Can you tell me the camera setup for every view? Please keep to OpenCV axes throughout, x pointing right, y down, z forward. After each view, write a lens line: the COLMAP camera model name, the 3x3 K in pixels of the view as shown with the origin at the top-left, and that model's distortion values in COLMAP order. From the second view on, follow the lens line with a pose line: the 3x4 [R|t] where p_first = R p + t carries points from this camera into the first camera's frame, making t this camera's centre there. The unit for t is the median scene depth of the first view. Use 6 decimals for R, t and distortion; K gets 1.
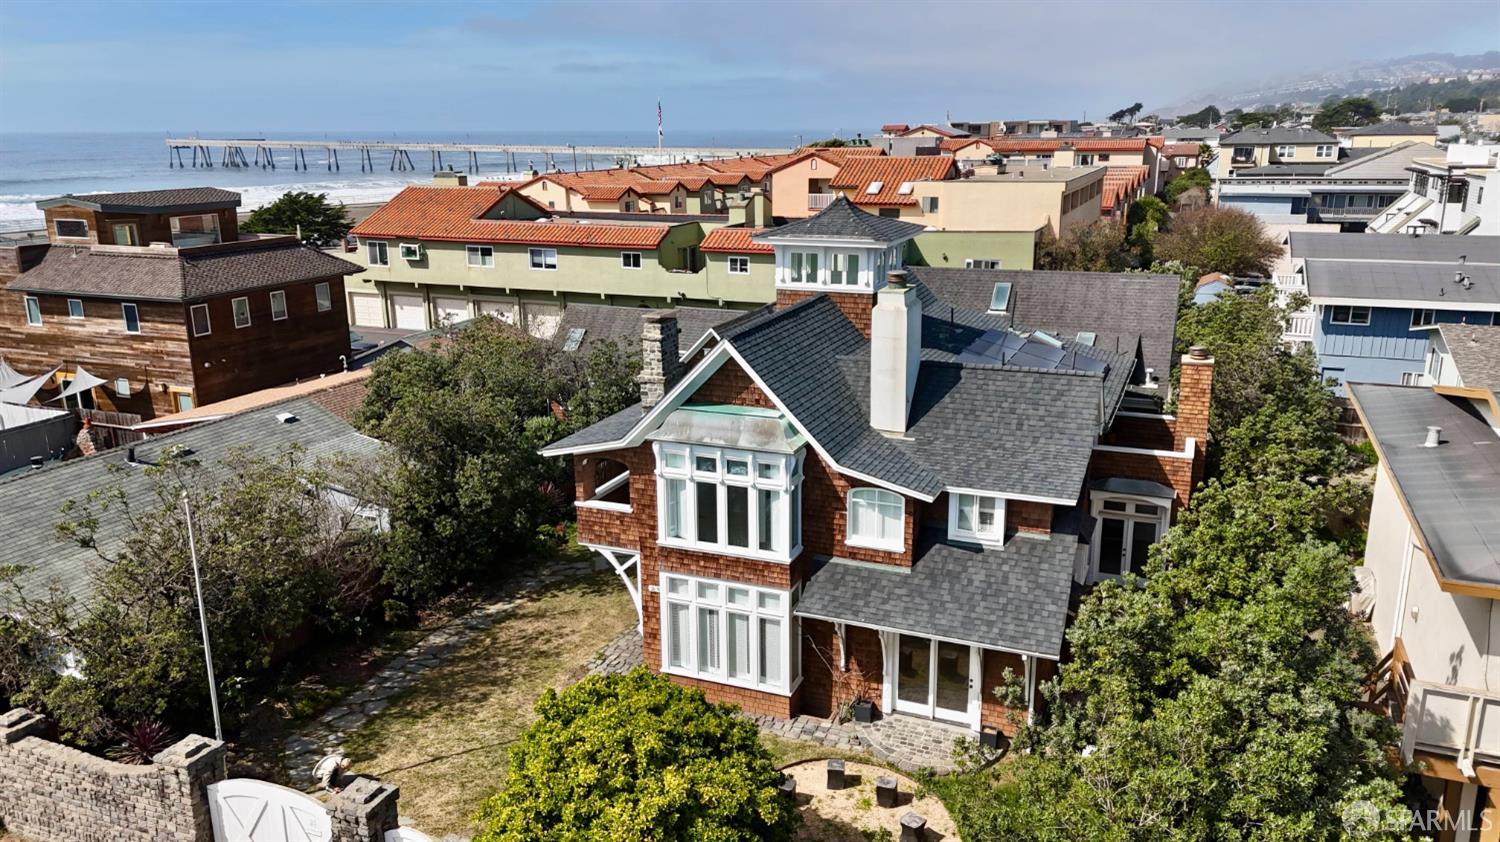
lens RADIAL K [[1097.1, 0, 751.4], [0, 1097.1, 418.3], [0, 0, 1]] dist [0.090637, -0.095110]
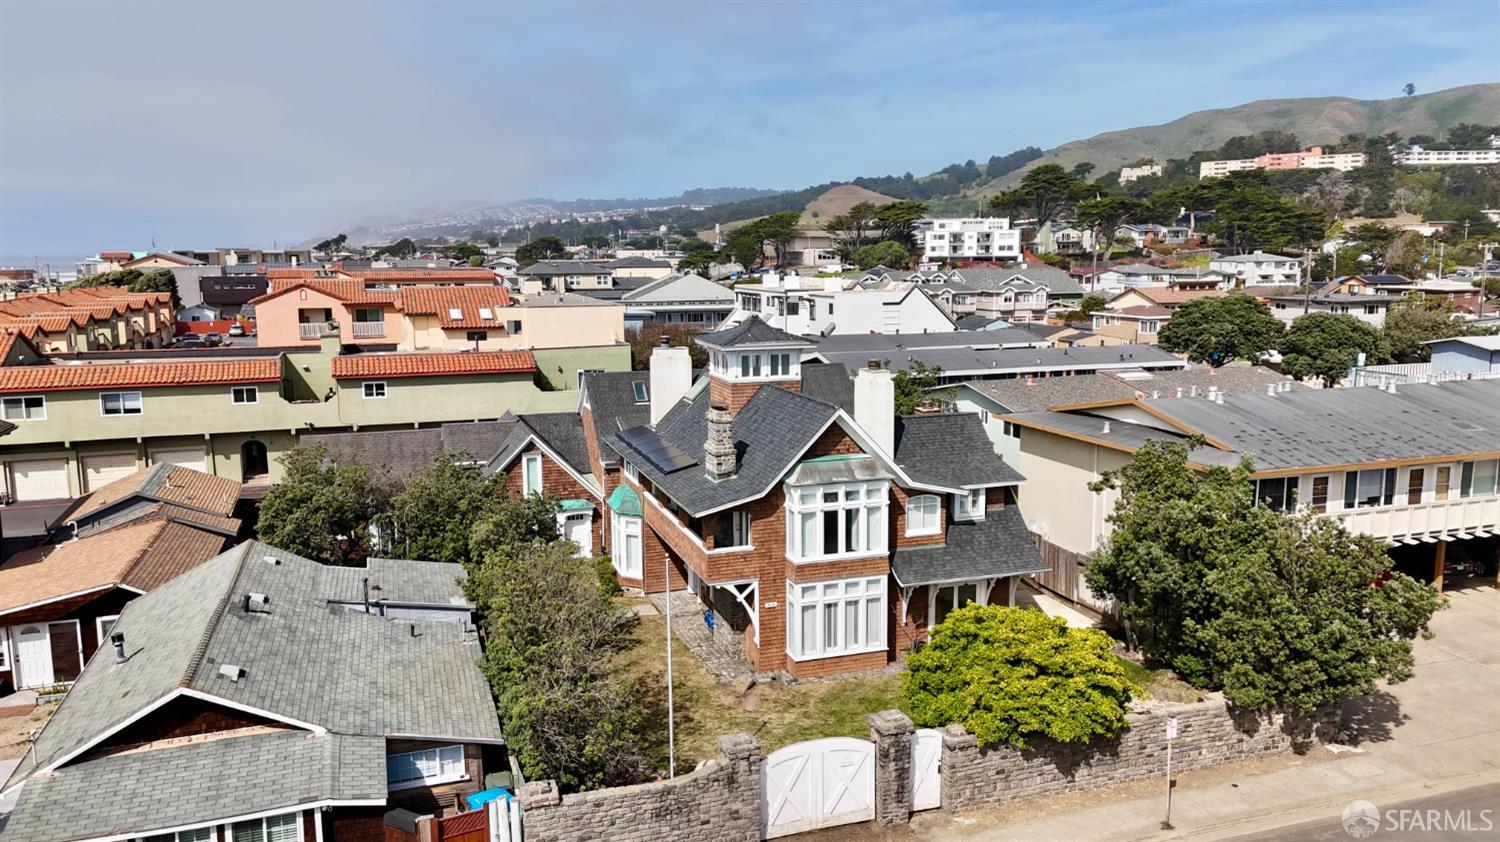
lens RADIAL K [[1097.1, 0, 751.4], [0, 1097.1, 418.3], [0, 0, 1]] dist [0.090637, -0.095110]
pose [[0.754346, -0.096085, 0.649407, -0.853091], [0.167487, 0.984663, -0.048862, -0.005818], [-0.634752, 0.145626, 0.758869, -0.027734]]
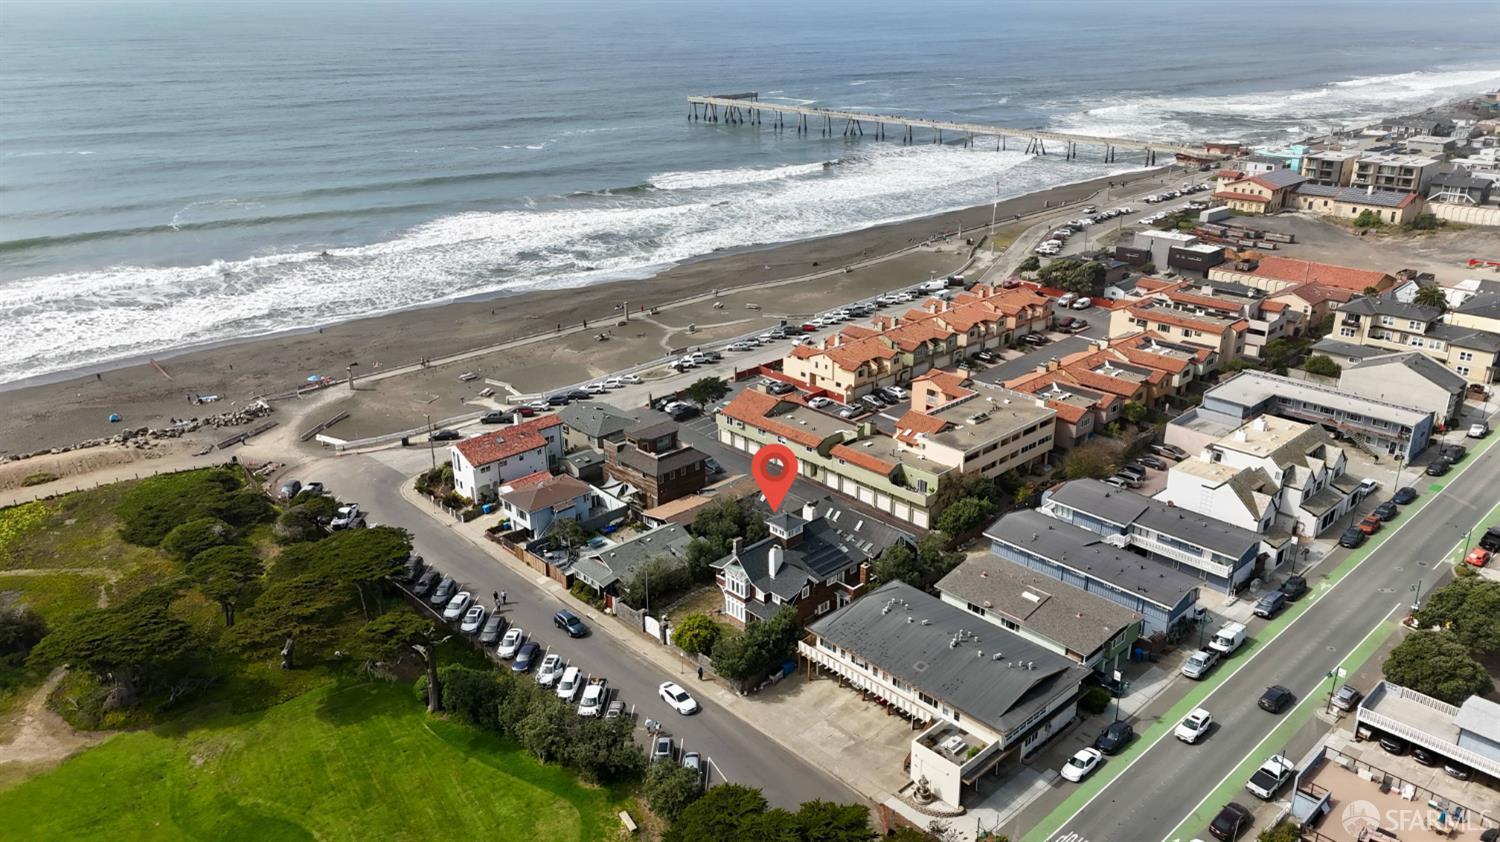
lens RADIAL K [[1097.1, 0, 751.4], [0, 1097.1, 418.3], [0, 0, 1]] dist [0.090637, -0.095110]
pose [[0.911063, 0.149072, -0.384371, 1.601414], [-0.102600, 0.984988, 0.138822, -1.188966], [0.399295, -0.087039, 0.912682, -3.041503]]
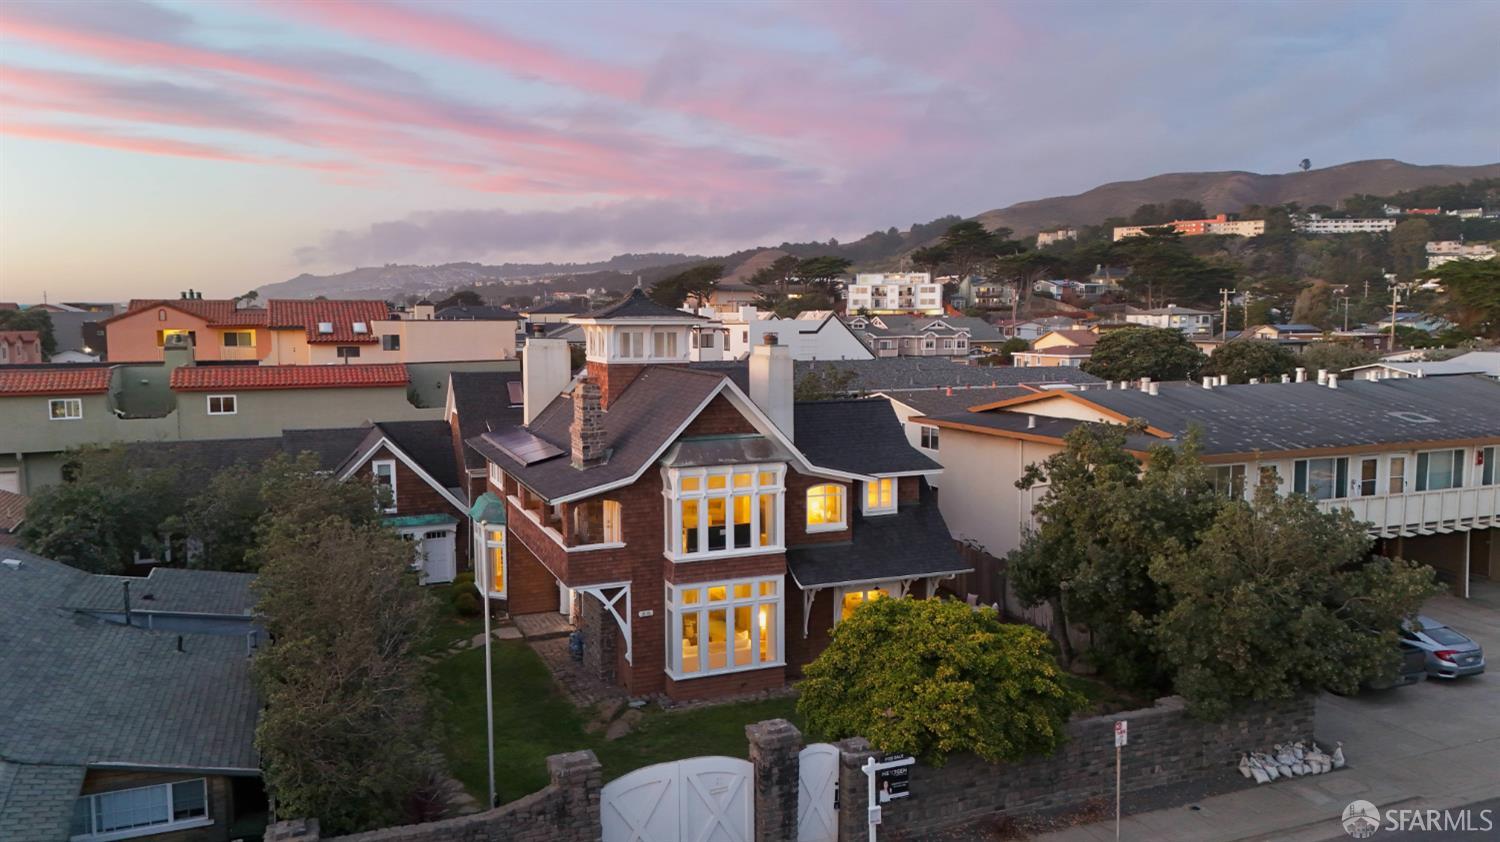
lens RADIAL K [[1097.1, 0, 751.4], [0, 1097.1, 418.3], [0, 0, 1]] dist [0.090637, -0.095110]
pose [[0.710546, -0.059836, 0.701102, -0.704016], [0.176881, 0.979572, -0.095661, 0.078198], [-0.681057, 0.191983, 0.706615, 0.087777]]
